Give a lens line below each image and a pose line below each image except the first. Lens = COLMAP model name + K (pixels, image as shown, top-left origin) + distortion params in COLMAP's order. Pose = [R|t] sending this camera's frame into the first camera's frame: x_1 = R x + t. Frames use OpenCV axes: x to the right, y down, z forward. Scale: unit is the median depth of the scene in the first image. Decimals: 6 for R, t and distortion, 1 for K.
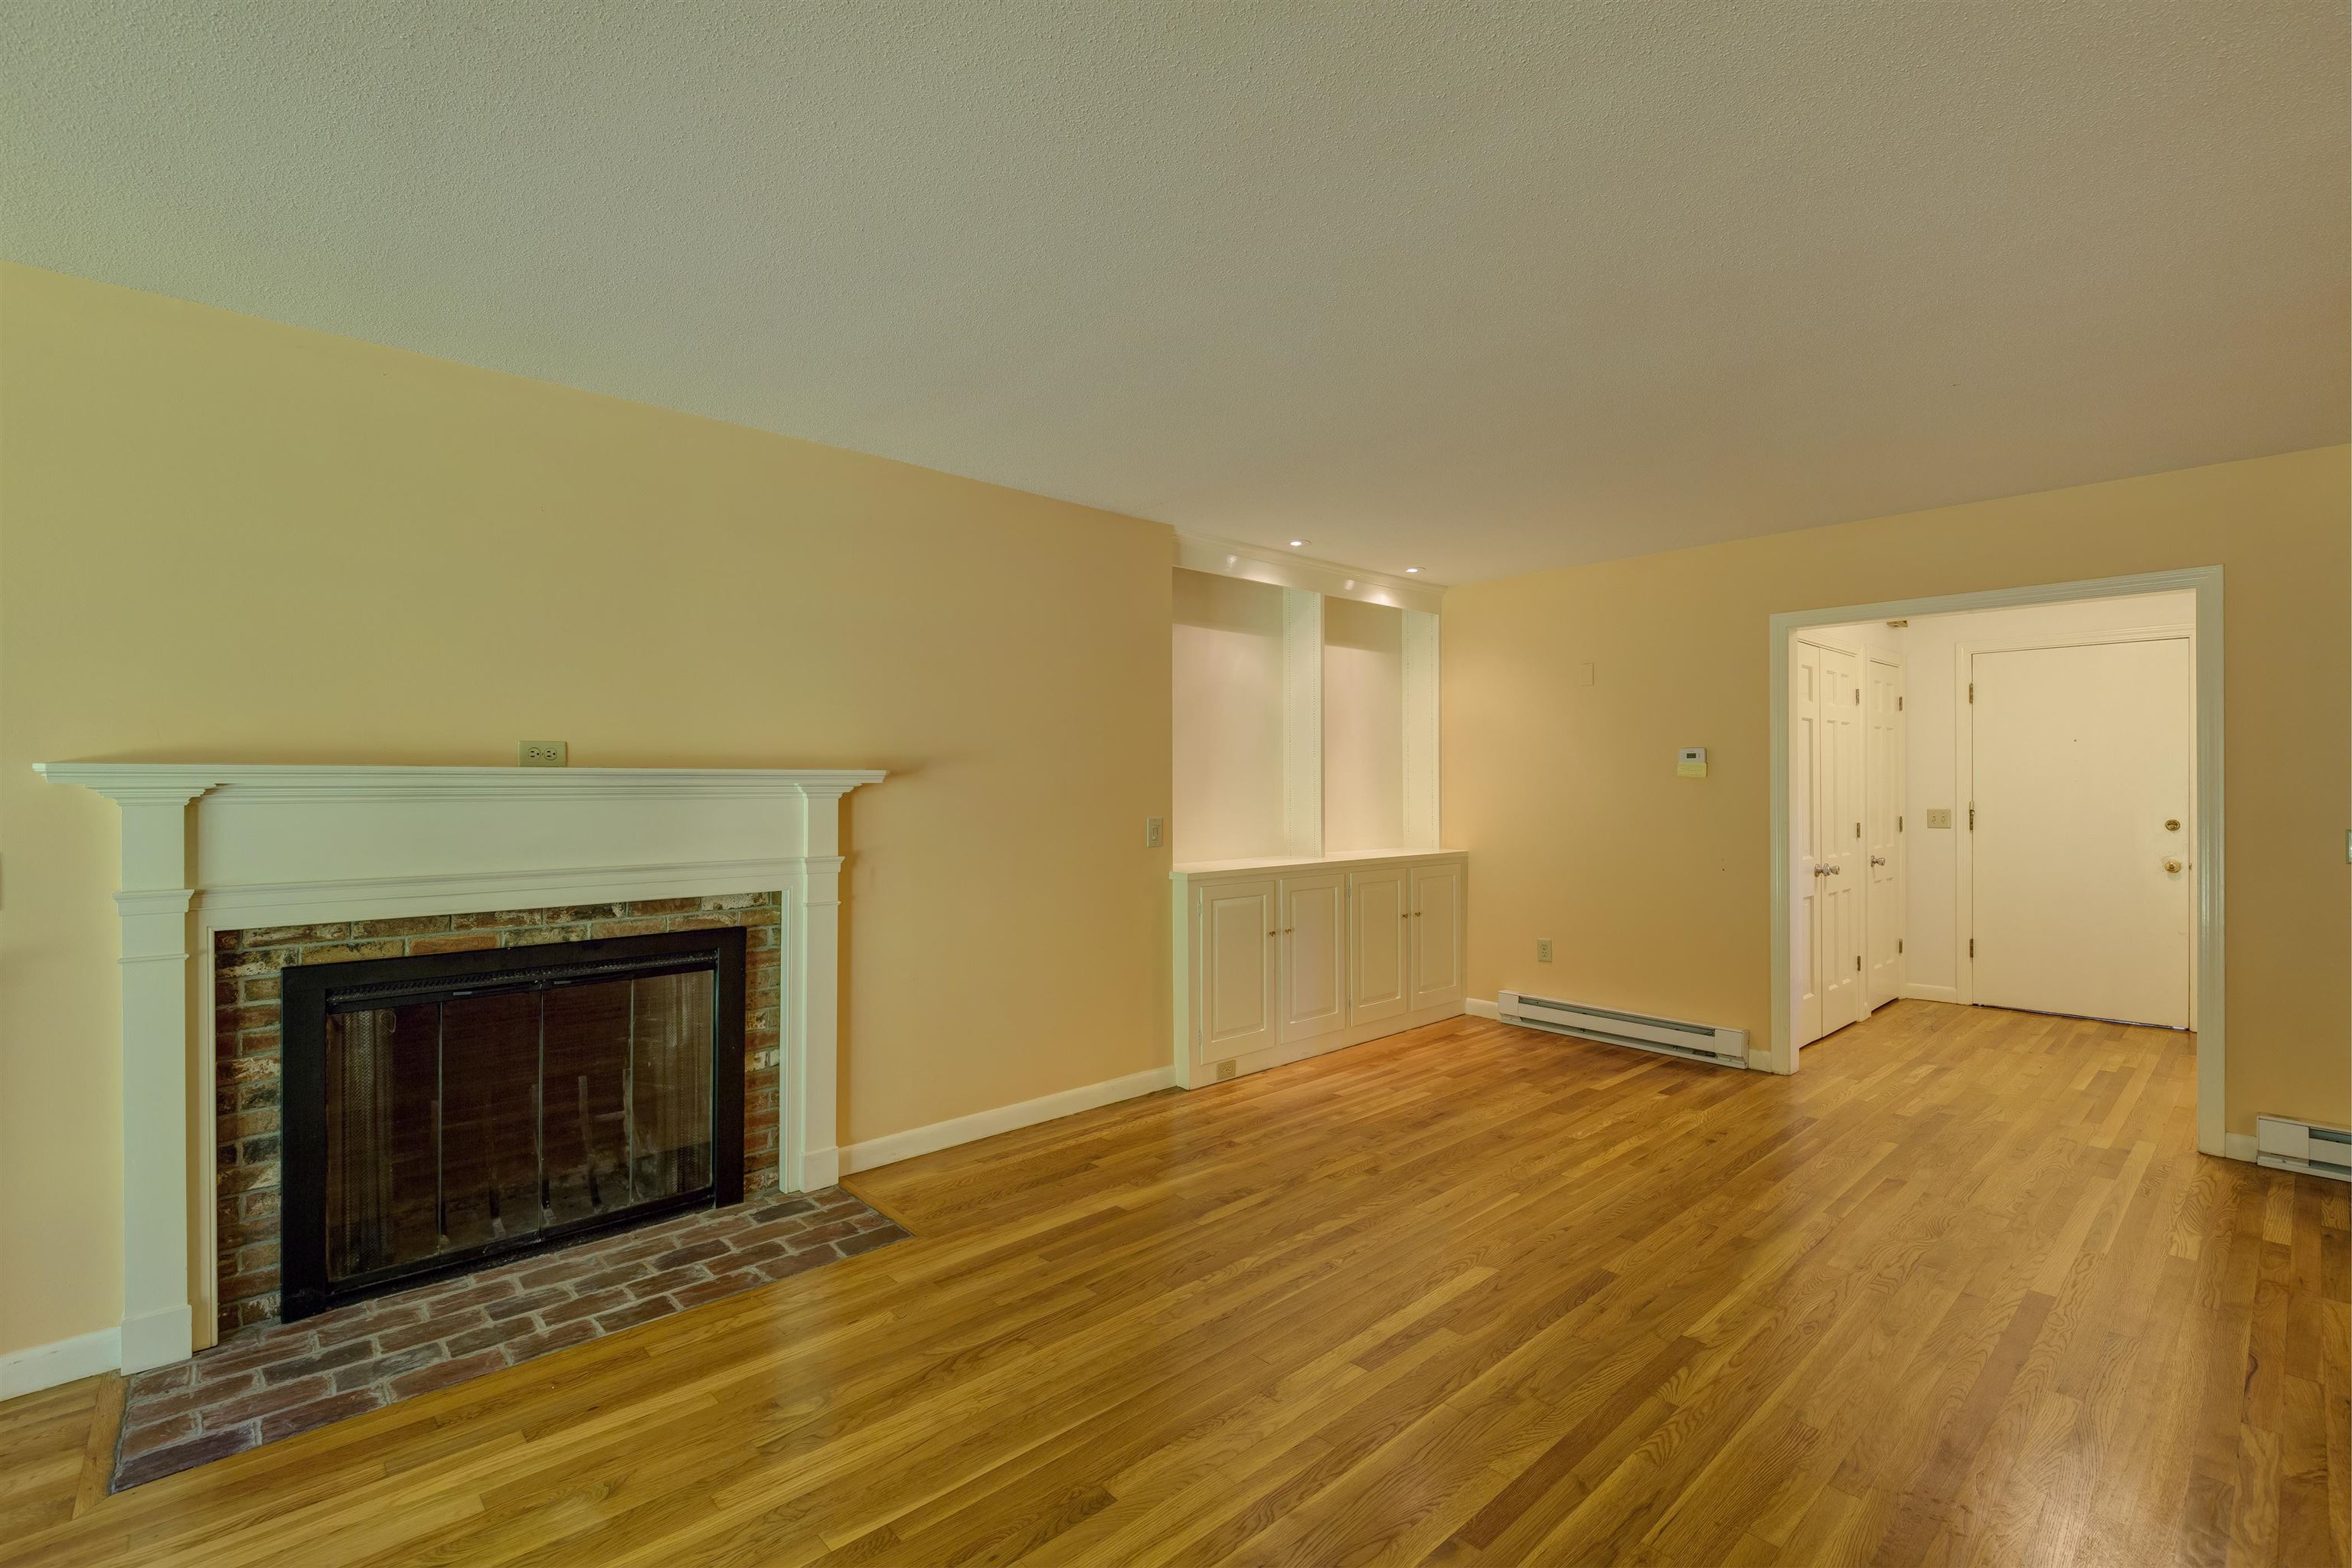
lens RADIAL K [[1046.6, 0, 1176.0], [0, 1046.6, 778.9], [0, 0, 1]] dist [0.013572, -0.010834]
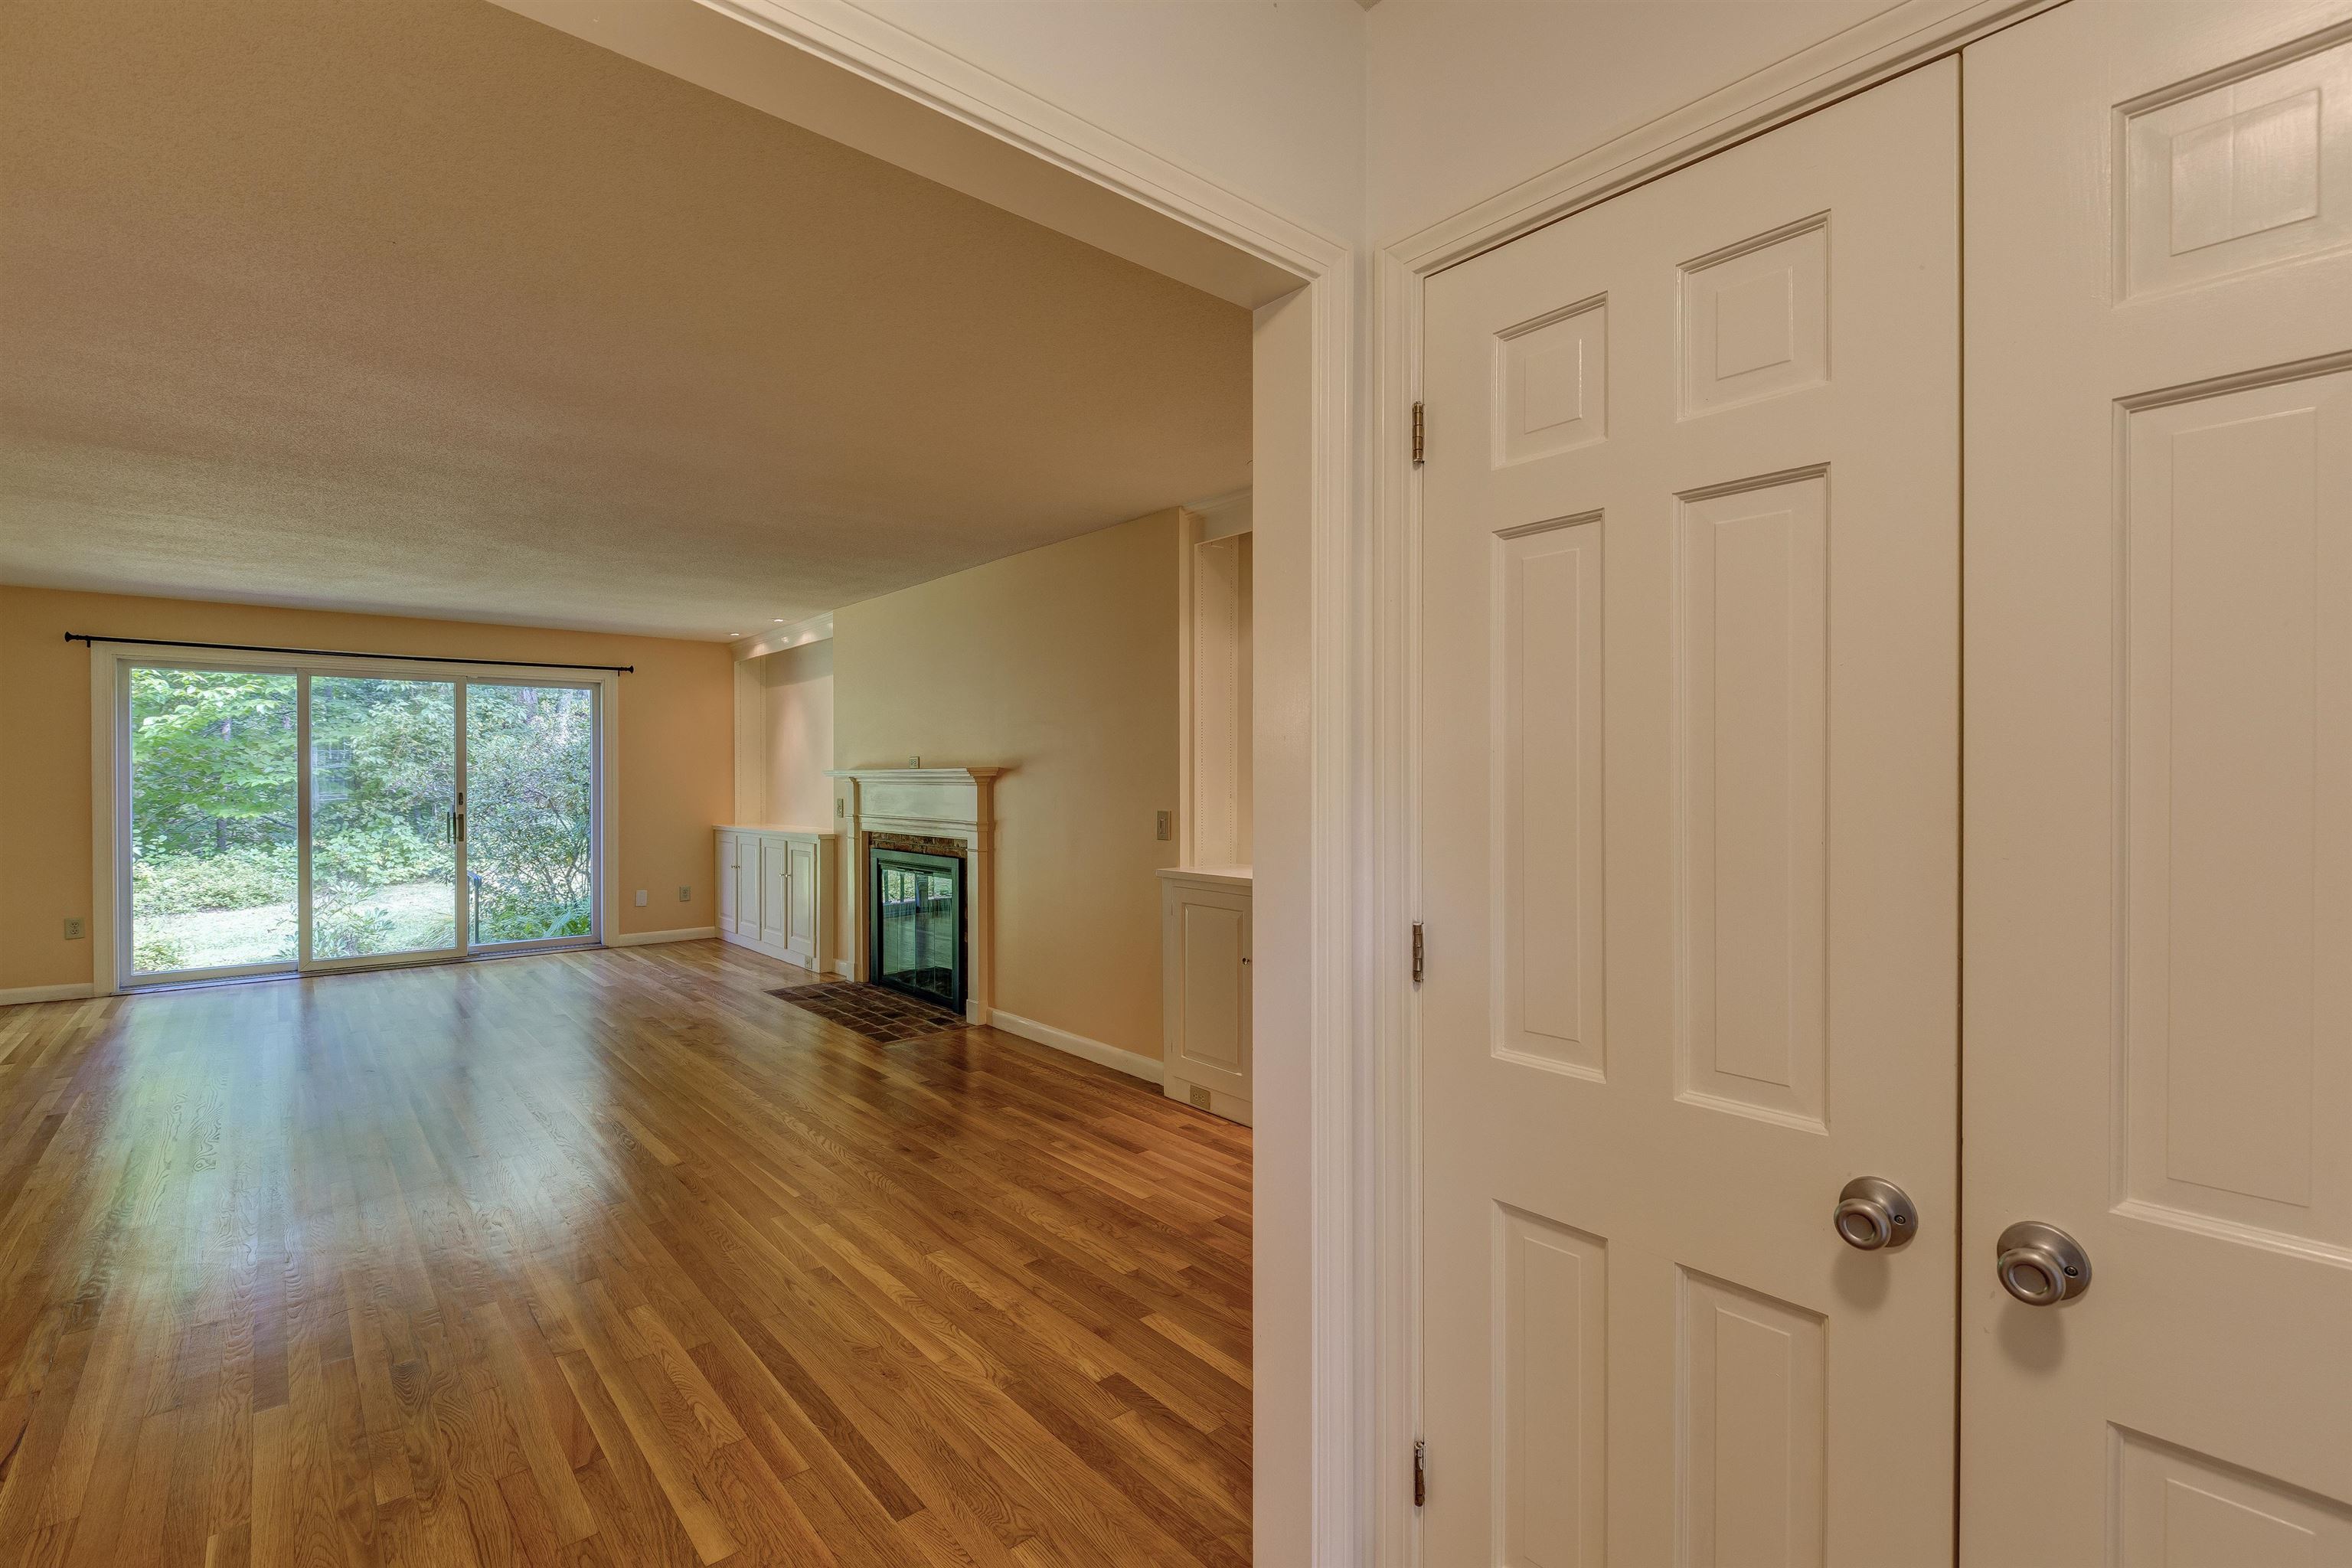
lens RADIAL K [[1046.6, 0, 1177.8], [0, 1046.6, 779.6], [0, 0, 1]] dist [0.013572, -0.010834]
pose [[-0.029001, 0.007256, -0.999553, 1.252846], [0.006466, 0.999954, 0.007072, -0.000149], [0.999558, -0.006258, -0.029046, 1.340991]]
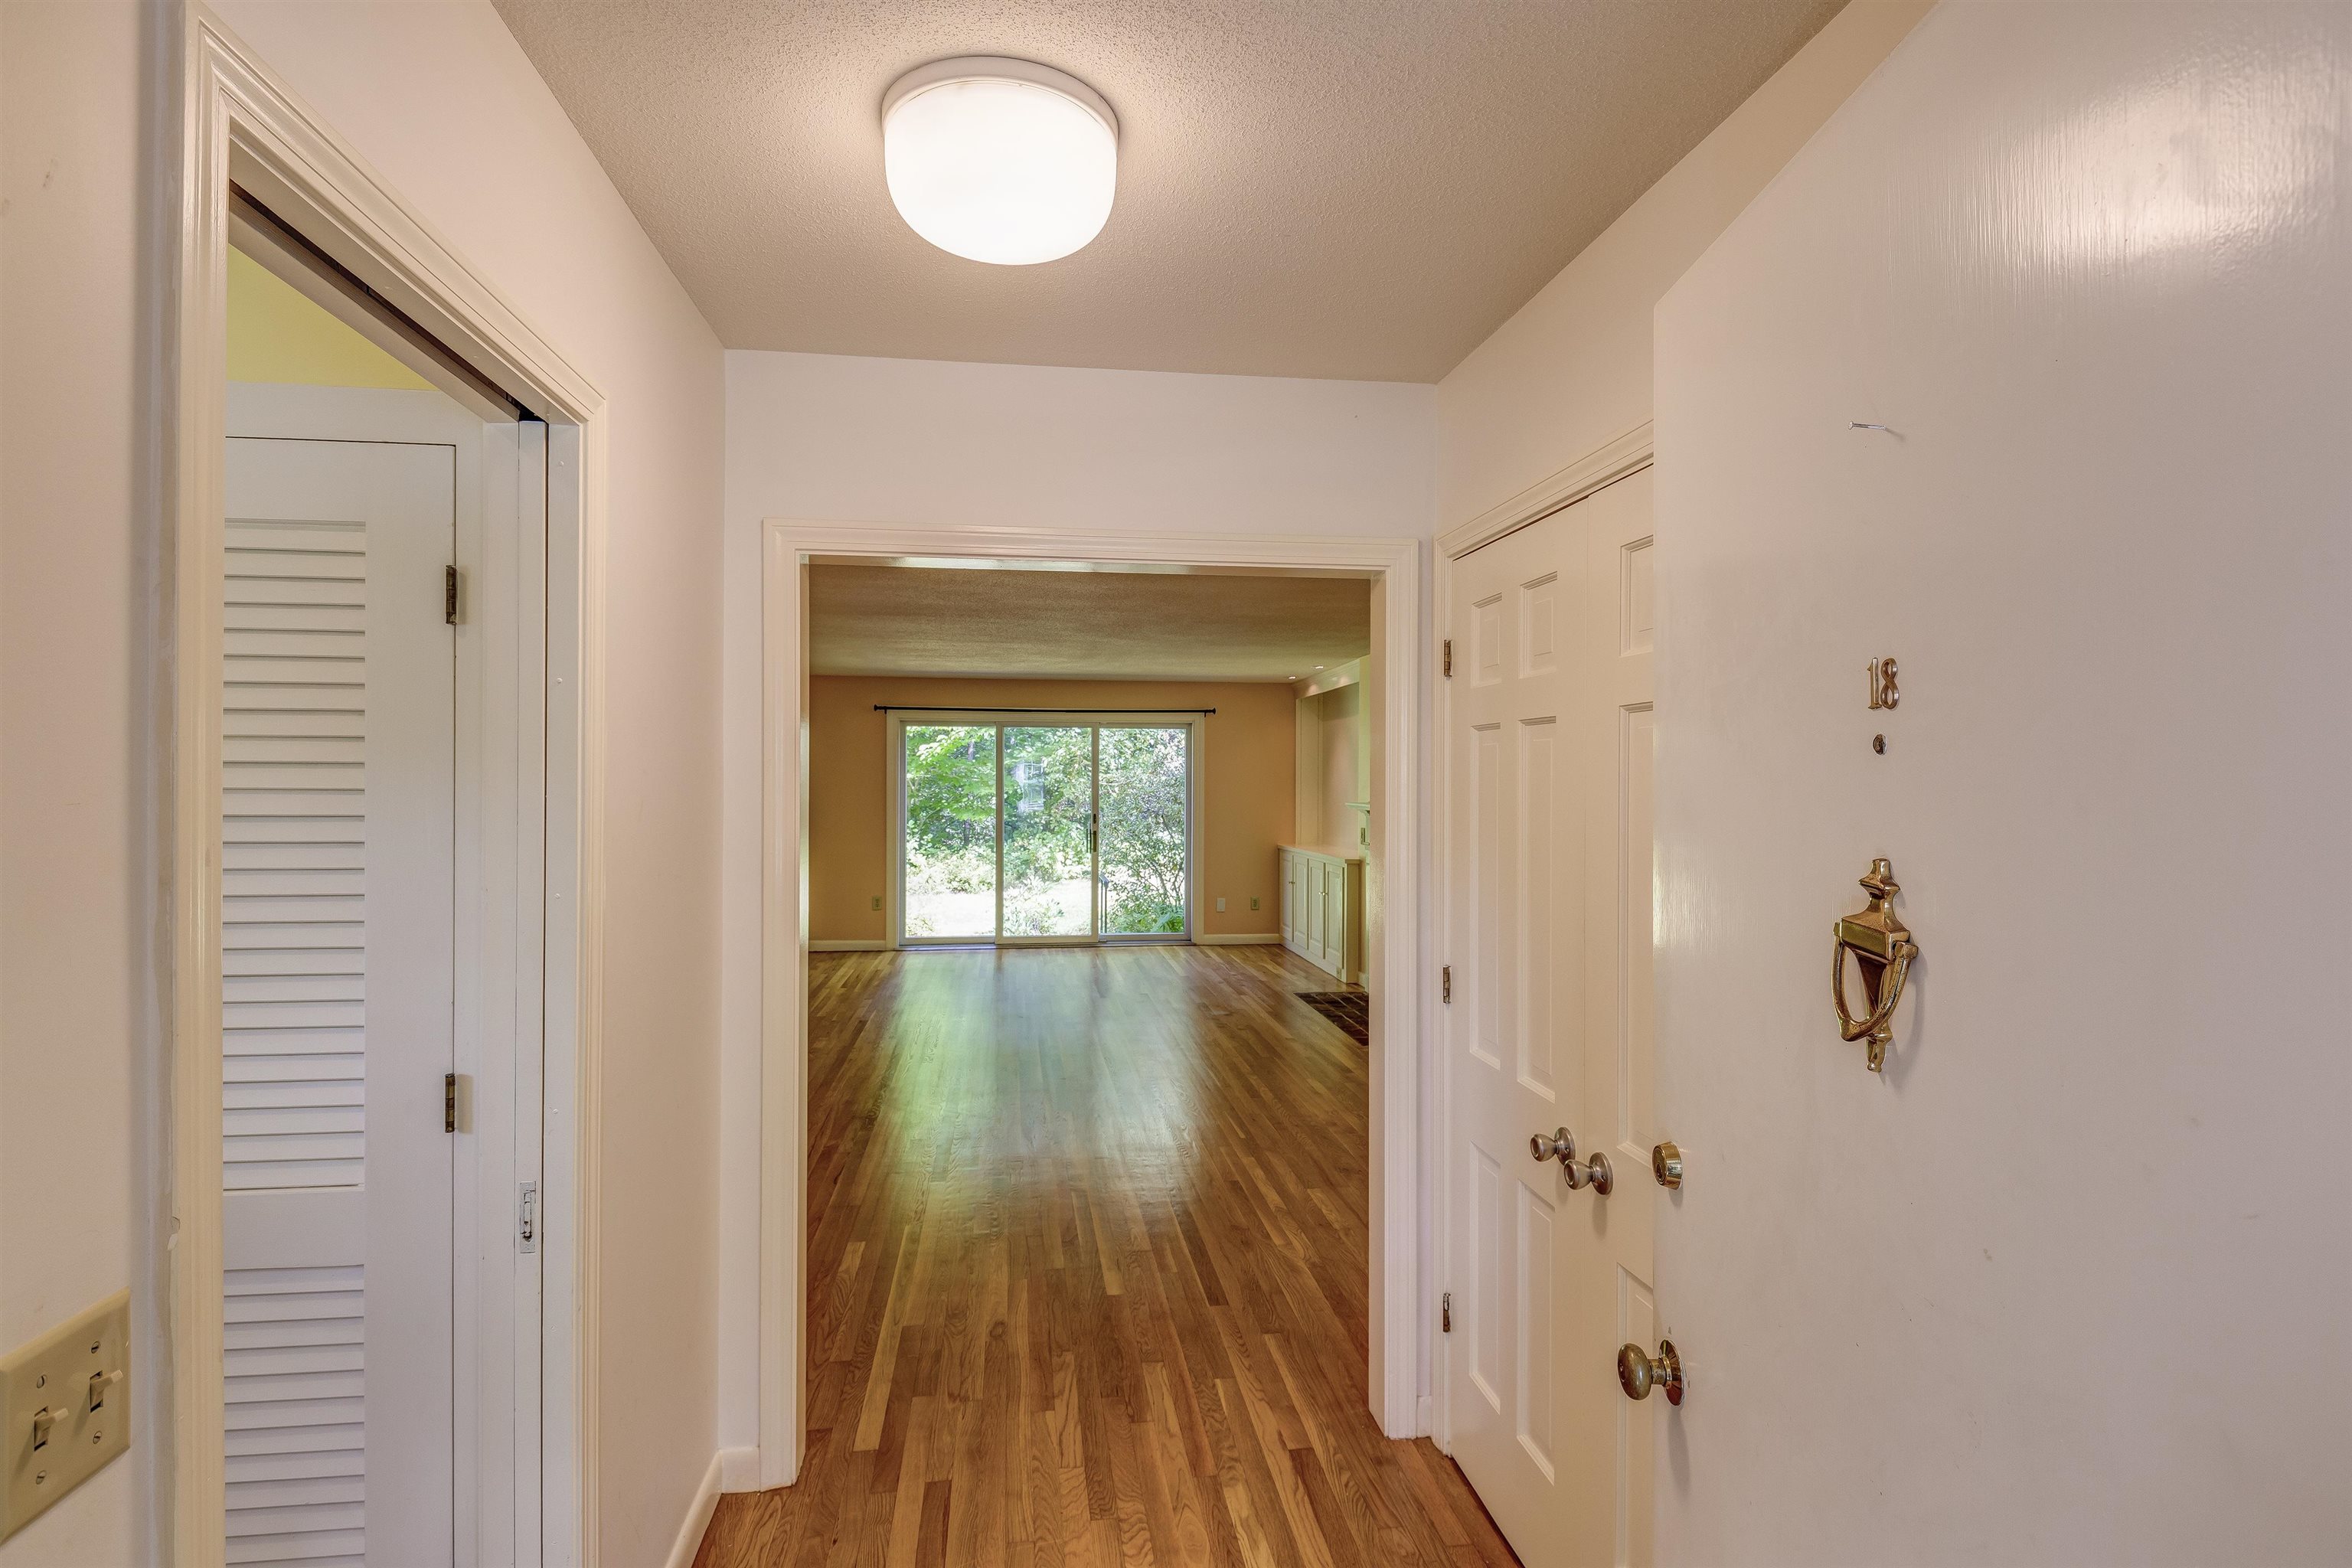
lens RADIAL K [[1171.5, 0, 1175.2], [0, 1171.5, 772.4], [0, 0, 1]] dist [0.003183, 0.000034]
pose [[-0.564784, -0.002096, -0.825236, 1.552942], [0.003128, 0.999984, -0.004681, -0.061103], [0.825233, -0.005225, -0.564769, 1.714490]]
